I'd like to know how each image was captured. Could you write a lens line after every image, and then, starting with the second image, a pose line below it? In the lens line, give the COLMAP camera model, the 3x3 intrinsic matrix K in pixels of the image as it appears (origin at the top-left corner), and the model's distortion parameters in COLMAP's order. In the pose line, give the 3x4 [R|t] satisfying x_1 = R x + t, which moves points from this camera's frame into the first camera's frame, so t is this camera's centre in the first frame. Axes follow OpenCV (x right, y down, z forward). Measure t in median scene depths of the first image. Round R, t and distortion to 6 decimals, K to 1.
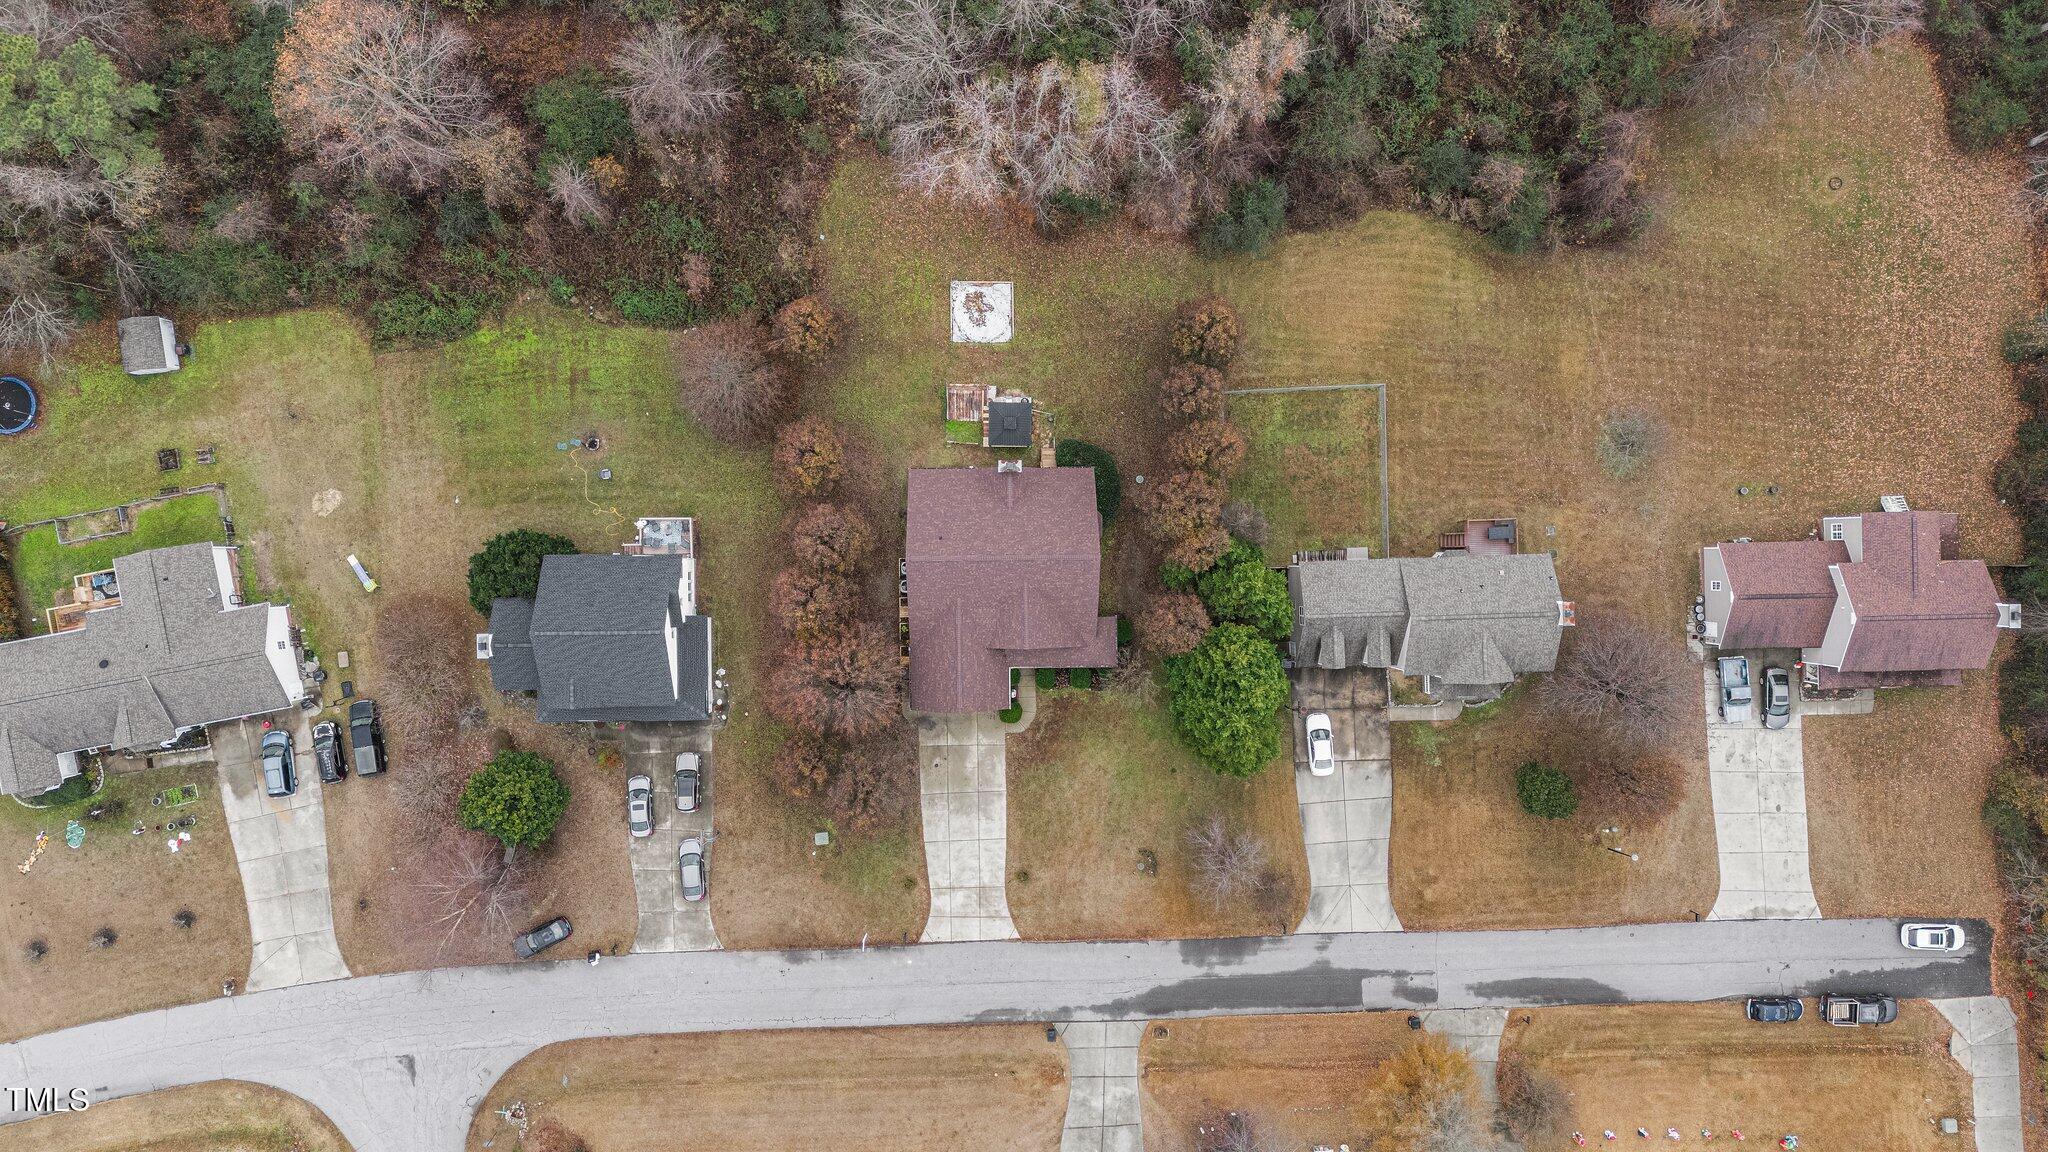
lens RADIAL K [[1515.1, 0, 1019.8], [0, 1515.1, 567.2], [0, 0, 1]] dist [0.066512, -0.064841]
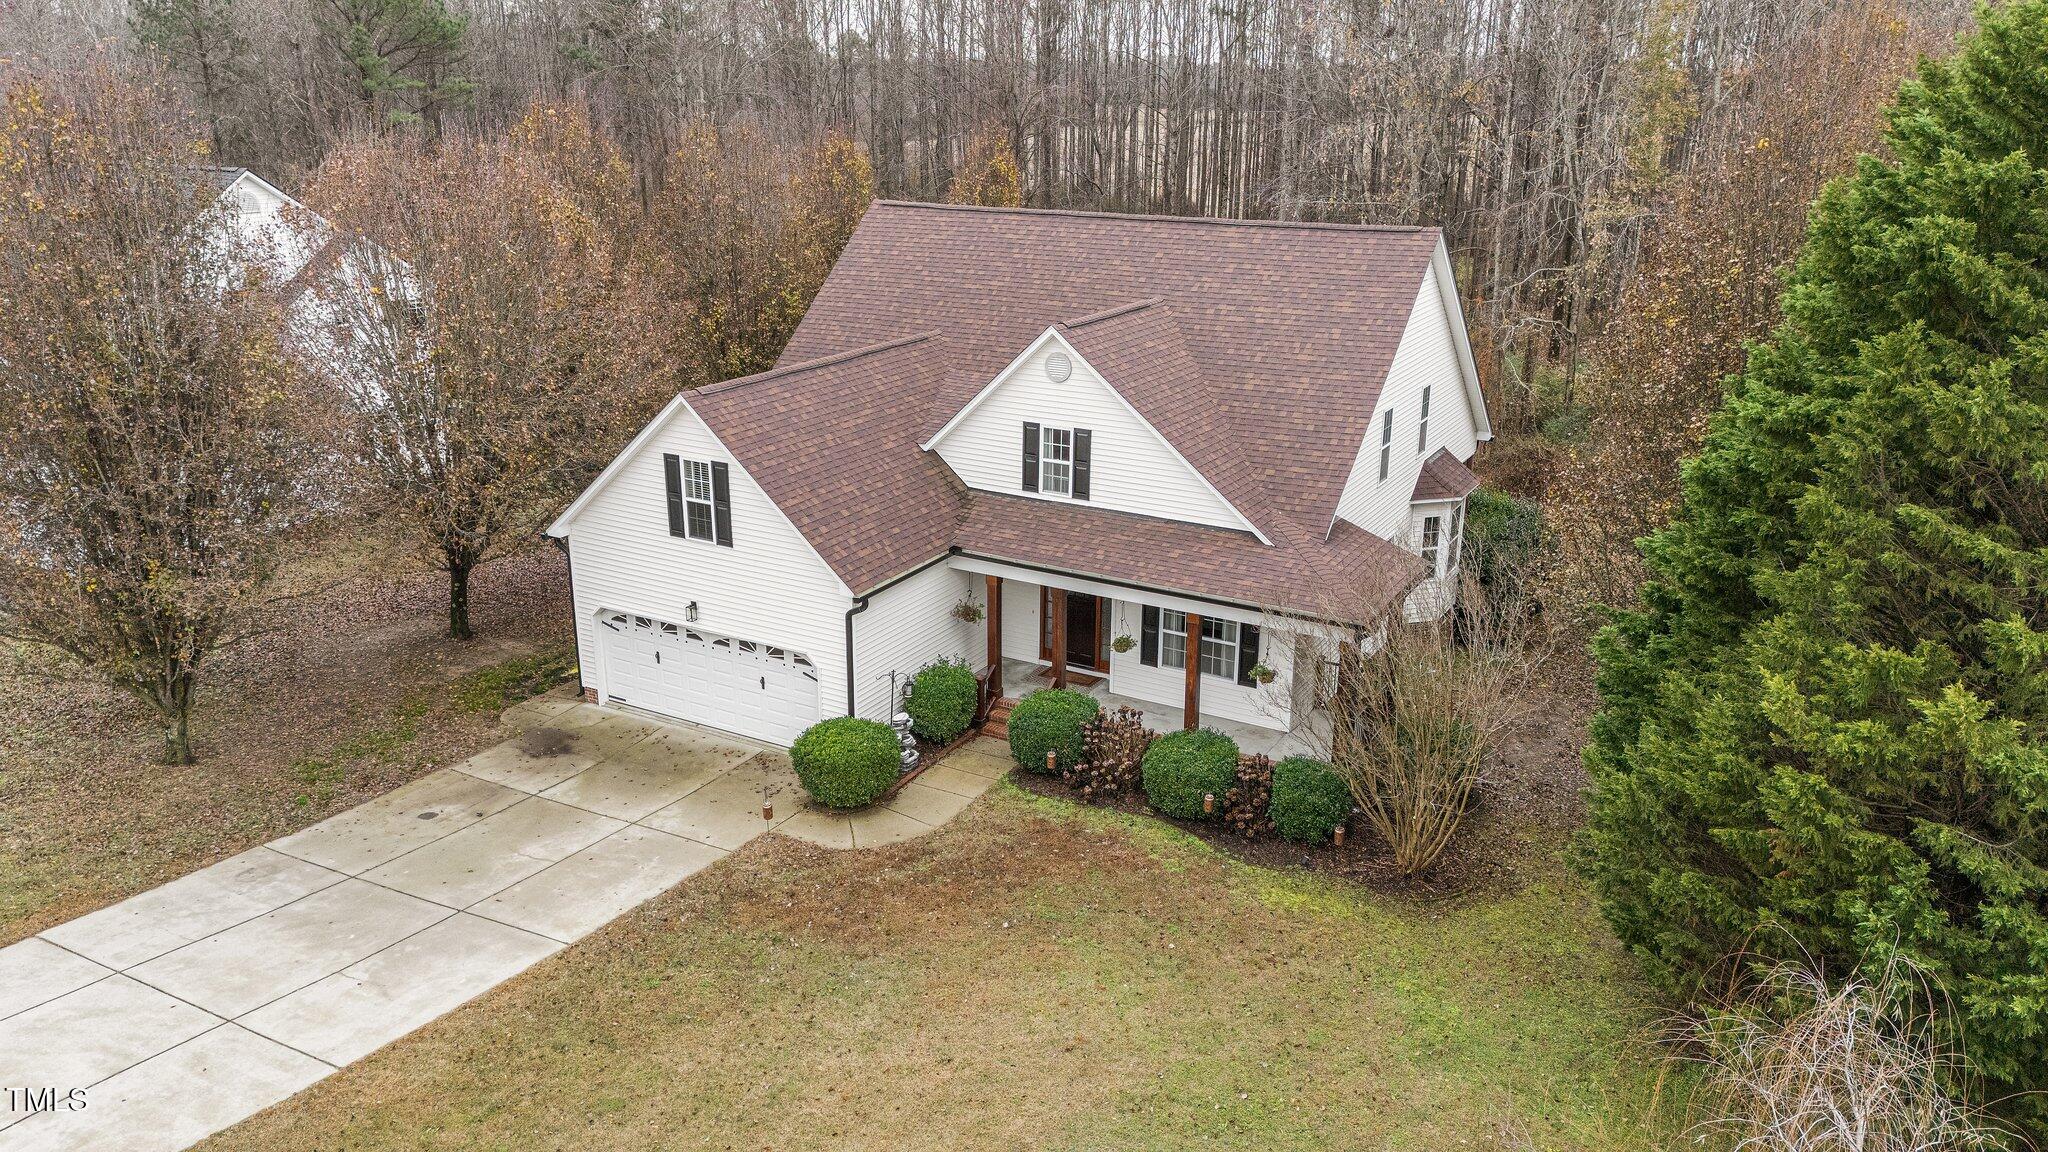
lens RADIAL K [[1515.1, 0, 1021.3], [0, 1515.1, 571.7], [0, 0, 1]] dist [0.066512, -0.064841]
pose [[0.861613, 0.134419, -0.489443, 0.124066], [-0.507369, 0.254903, -0.823165, 0.263373], [0.014112, 0.957578, 0.287828, 0.913622]]
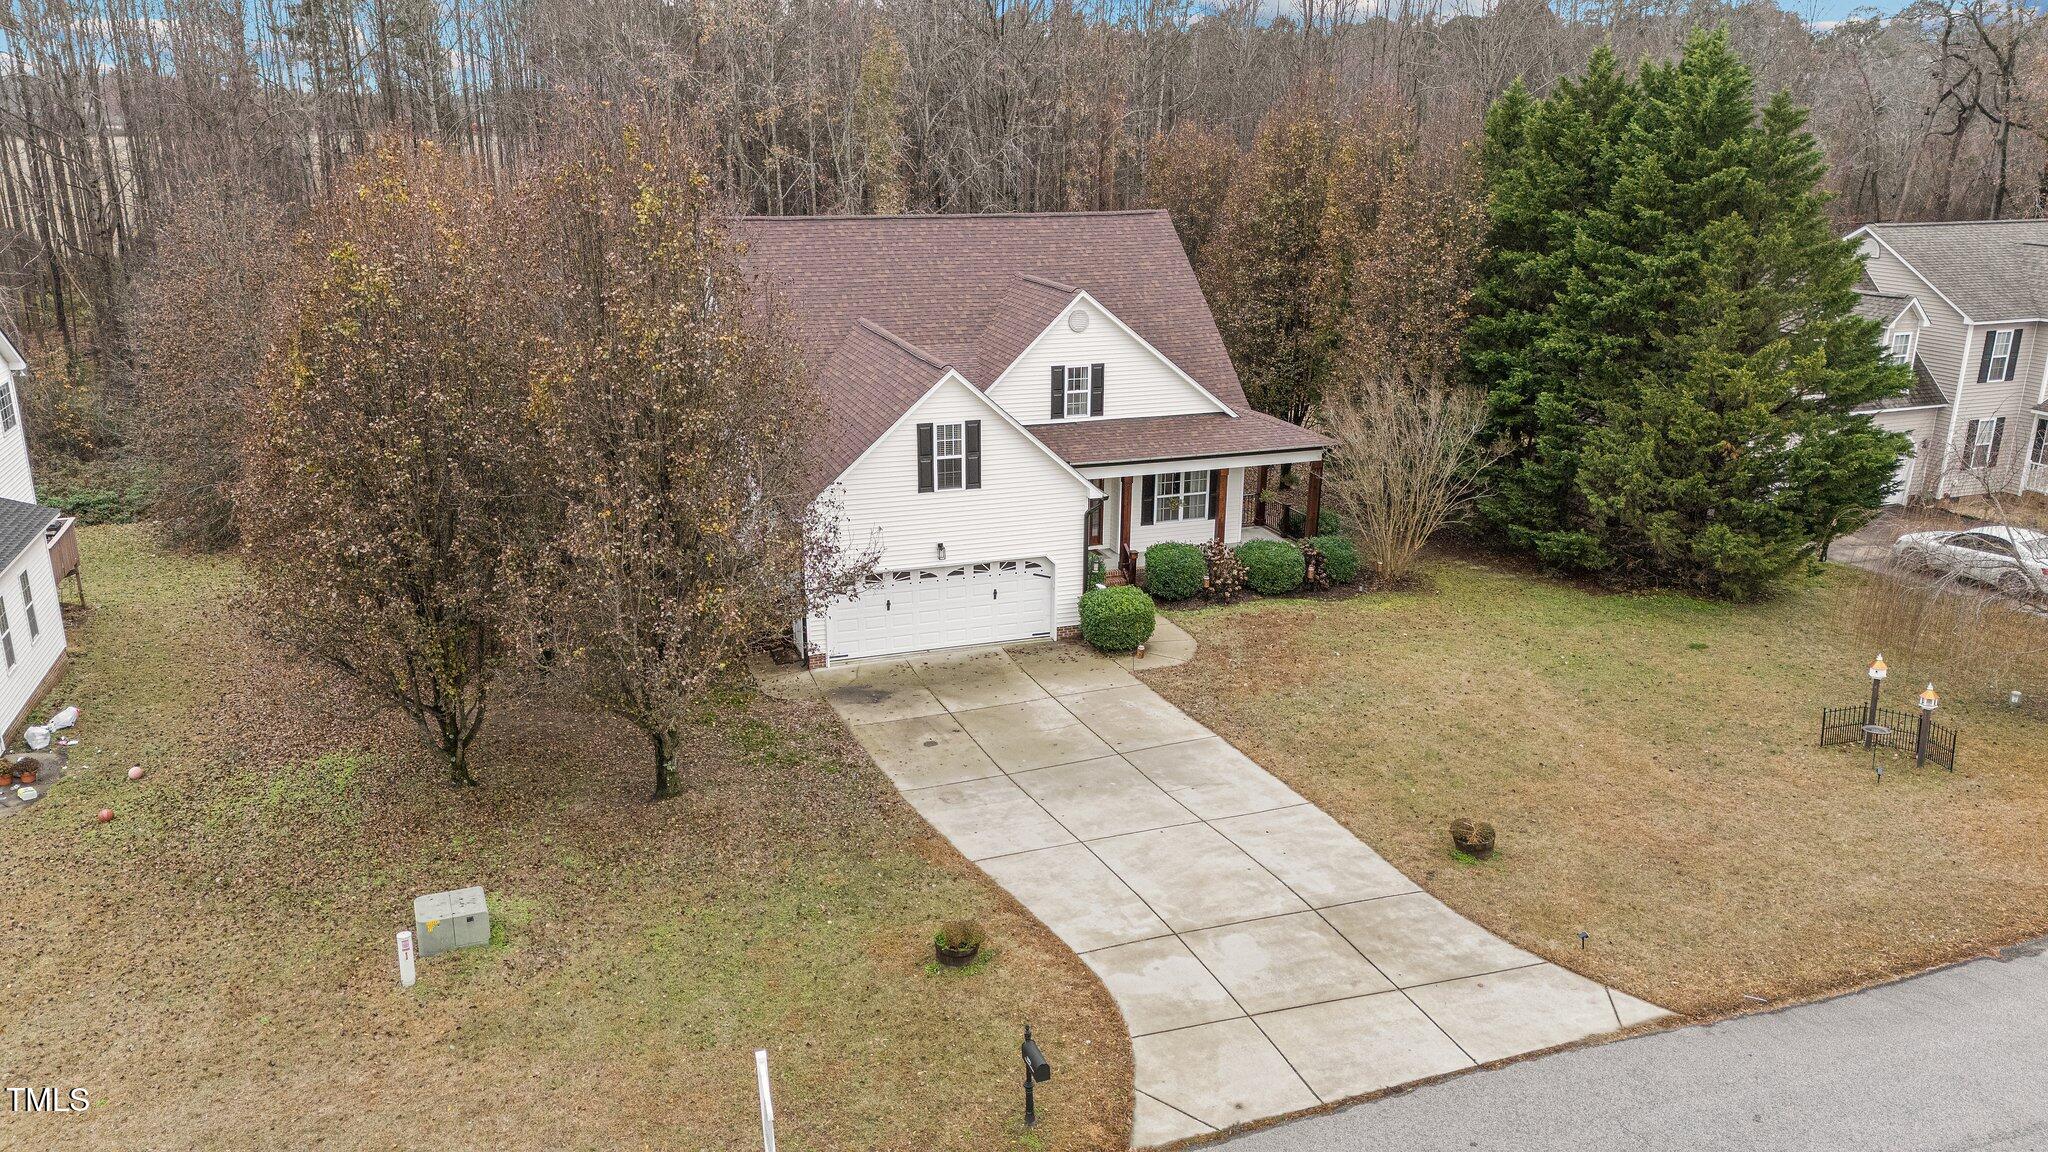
lens RADIAL K [[1515.1, 0, 1017.1], [0, 1515.1, 578.8], [0, 0, 1]] dist [0.066512, -0.064841]
pose [[0.946530, -0.119082, 0.299832, -0.116383], [0.321596, 0.274506, -0.906213, 0.365844], [0.025608, 0.954183, 0.298124, 0.906484]]
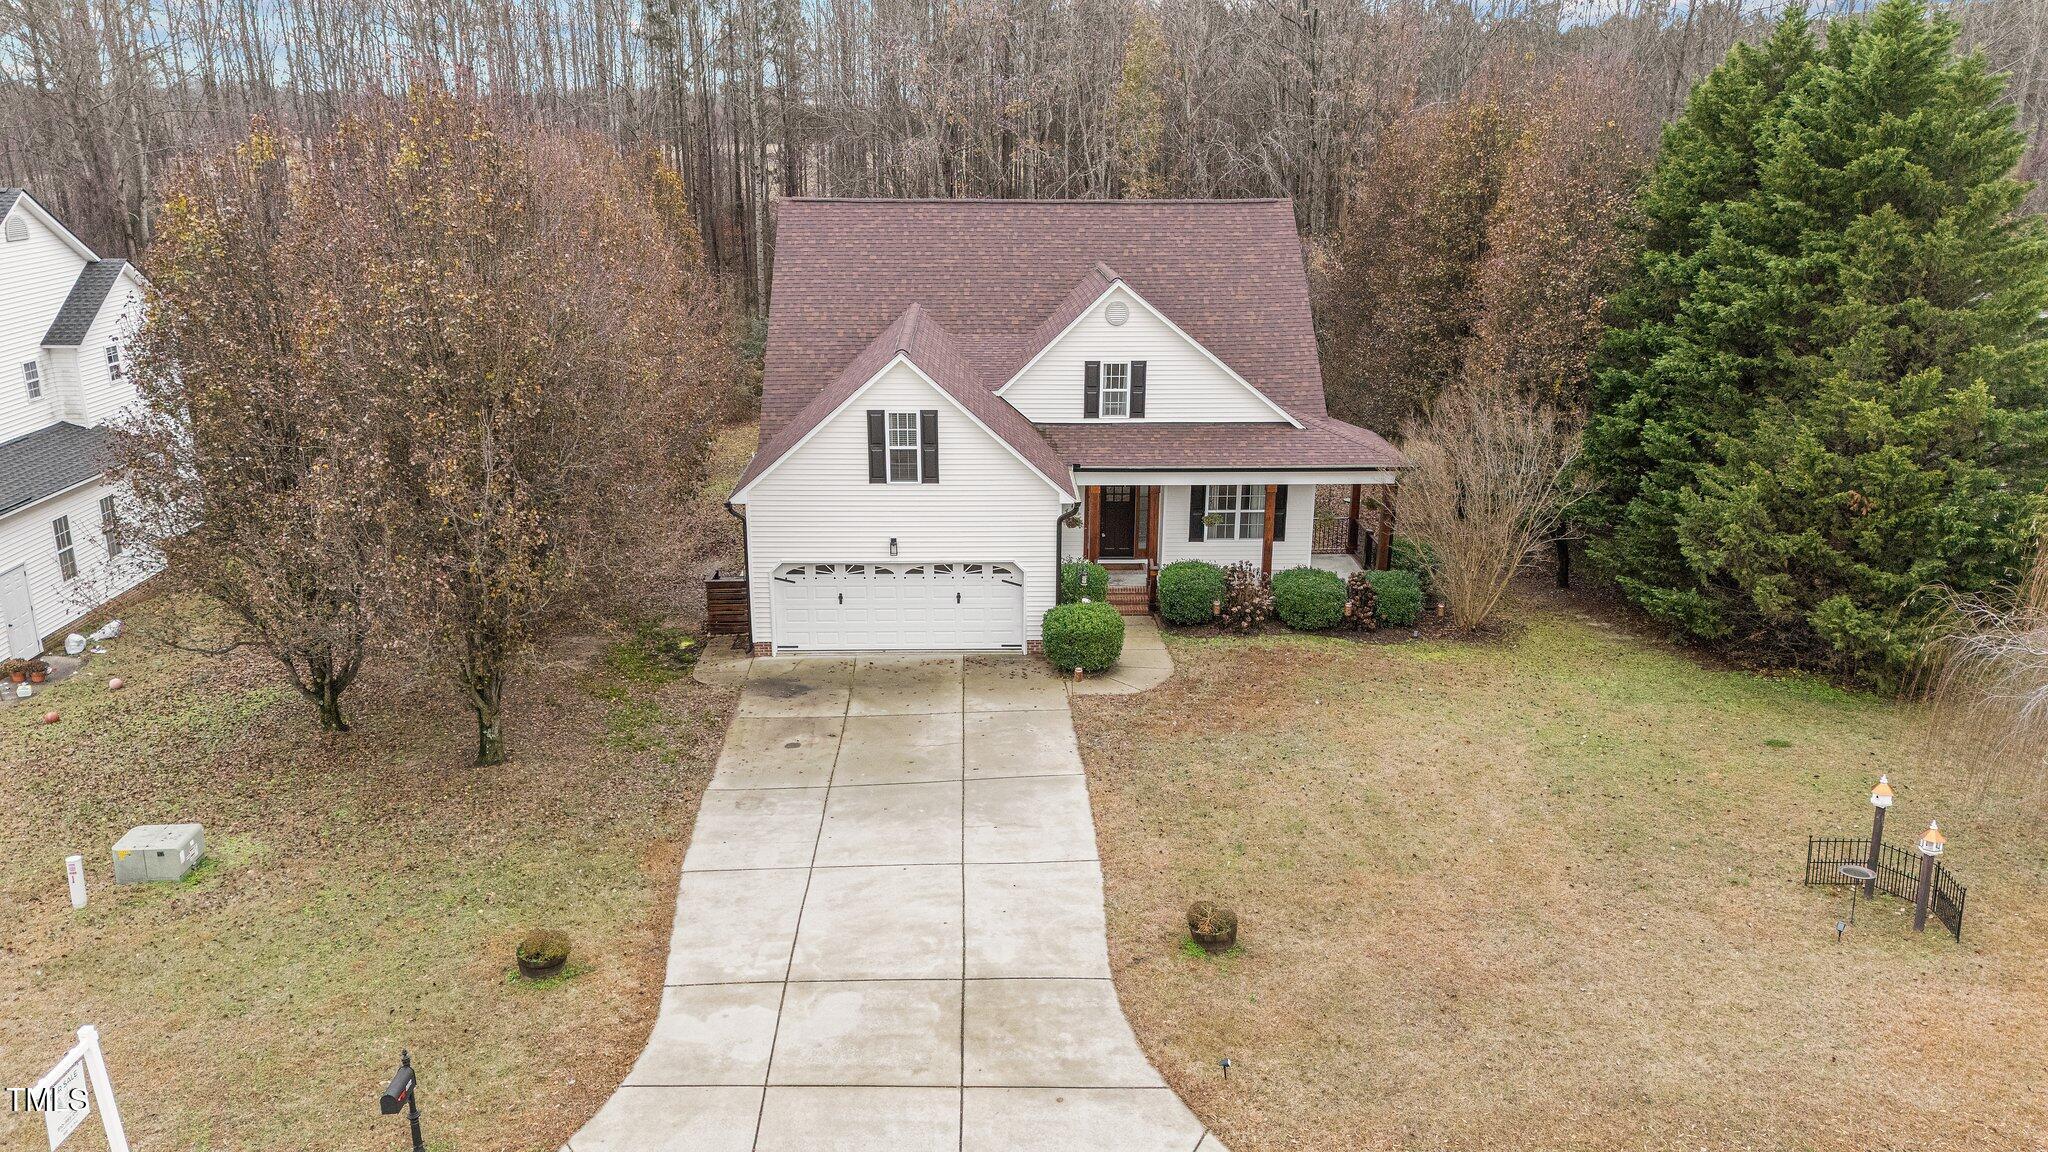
lens RADIAL K [[1515.1, 0, 1016.3], [0, 1515.1, 581.0], [0, 0, 1]] dist [0.066512, -0.064841]
pose [[0.999512, -0.029541, 0.010146, -0.021005], [0.018185, 0.286275, -0.957975, 0.361997], [0.025395, 0.957692, 0.286673, 0.915539]]
